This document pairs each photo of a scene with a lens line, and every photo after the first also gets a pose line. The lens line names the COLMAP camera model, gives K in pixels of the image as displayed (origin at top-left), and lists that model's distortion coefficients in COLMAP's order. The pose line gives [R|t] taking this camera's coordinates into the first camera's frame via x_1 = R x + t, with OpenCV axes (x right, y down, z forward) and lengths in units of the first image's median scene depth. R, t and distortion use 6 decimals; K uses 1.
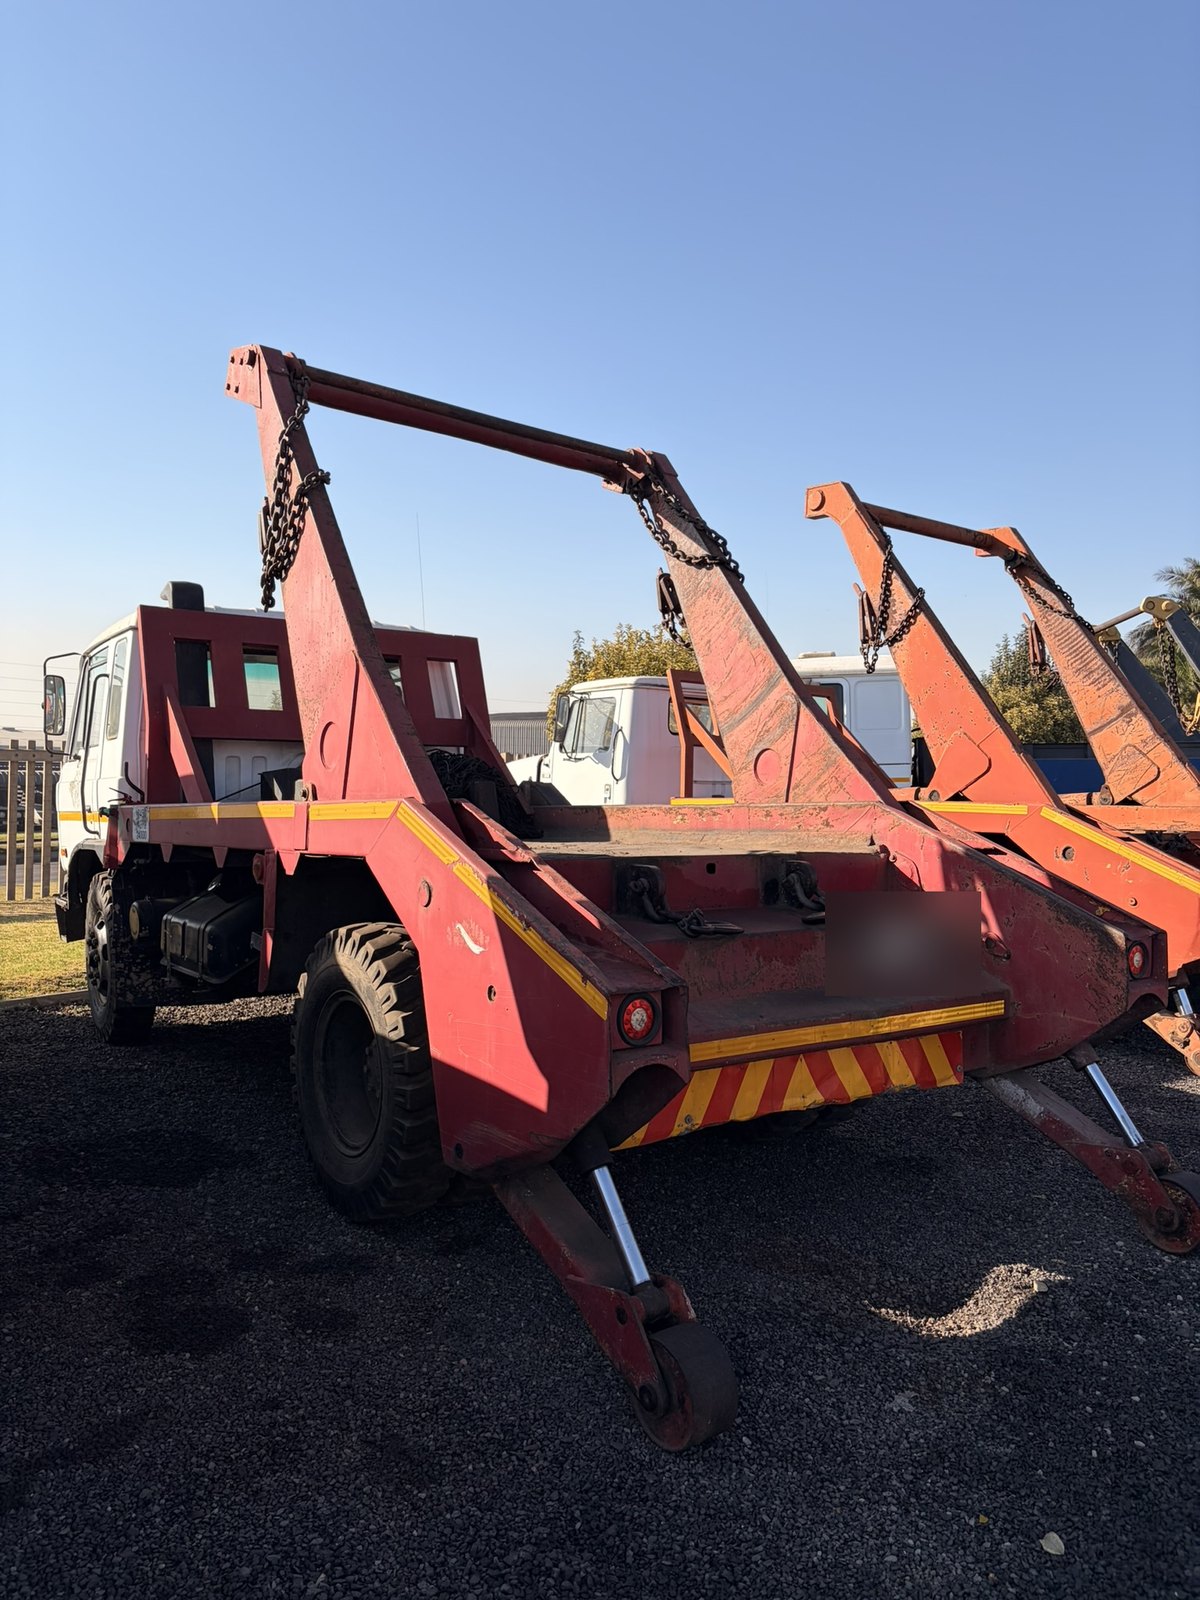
lens RADIAL K [[1210.8, 0, 602.6], [0, 1210.8, 793.1], [0, 0, 1]] dist [0.057961, -0.066030]
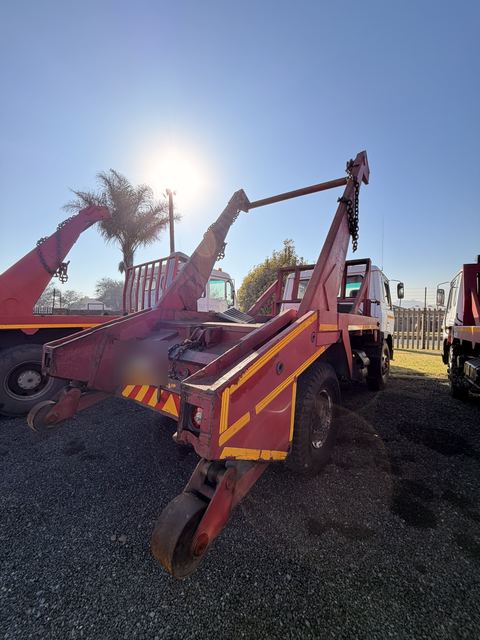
lens RADIAL K [[254.8, 0, 240.5], [0, 254.8, 318.4], [0, 0, 1]] dist [0.000197, -0.000043]
pose [[0.368715, 0.013573, -0.929443, 0.040135], [-0.020771, 0.999764, 0.006360, -0.004170], [0.929310, 0.016960, 0.368910, 0.265560]]
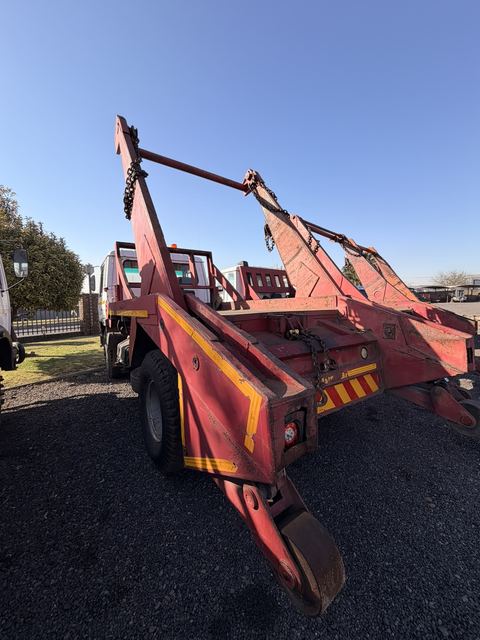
lens RADIAL K [[254.8, 0, 240.5], [0, 254.8, 318.4], [0, 0, 1]] dist [0.000197, -0.000043]
pose [[0.996399, -0.032293, 0.078402, -0.609207], [0.027240, 0.997534, 0.064684, -0.007321], [-0.080297, -0.062315, 0.994821, -0.077700]]
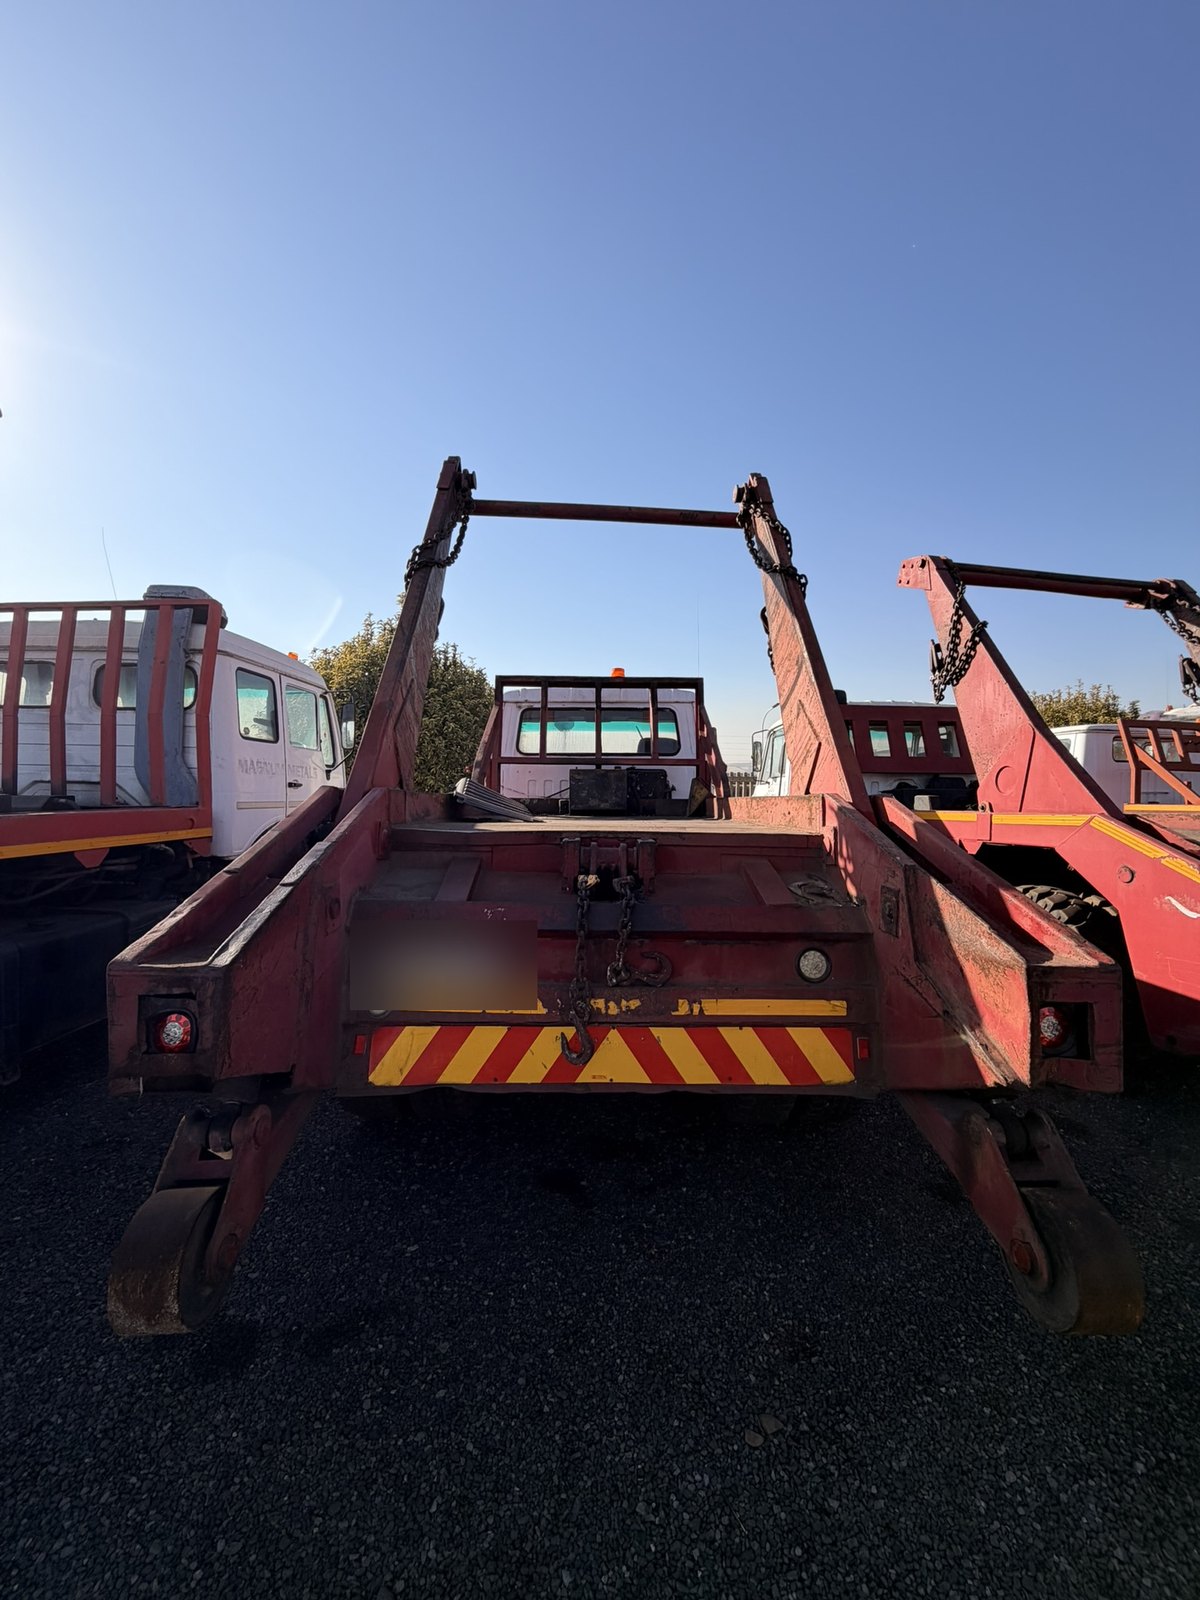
lens RADIAL K [[636.9, 0, 601.1], [0, 636.9, 795.9], [0, 0, 1]] dist [0.000197, -0.000043]
pose [[0.871298, 0.003257, -0.490744, -0.238765], [-0.000698, 0.999985, 0.005398, -0.018102], [0.490755, -0.004360, 0.871287, -0.053933]]
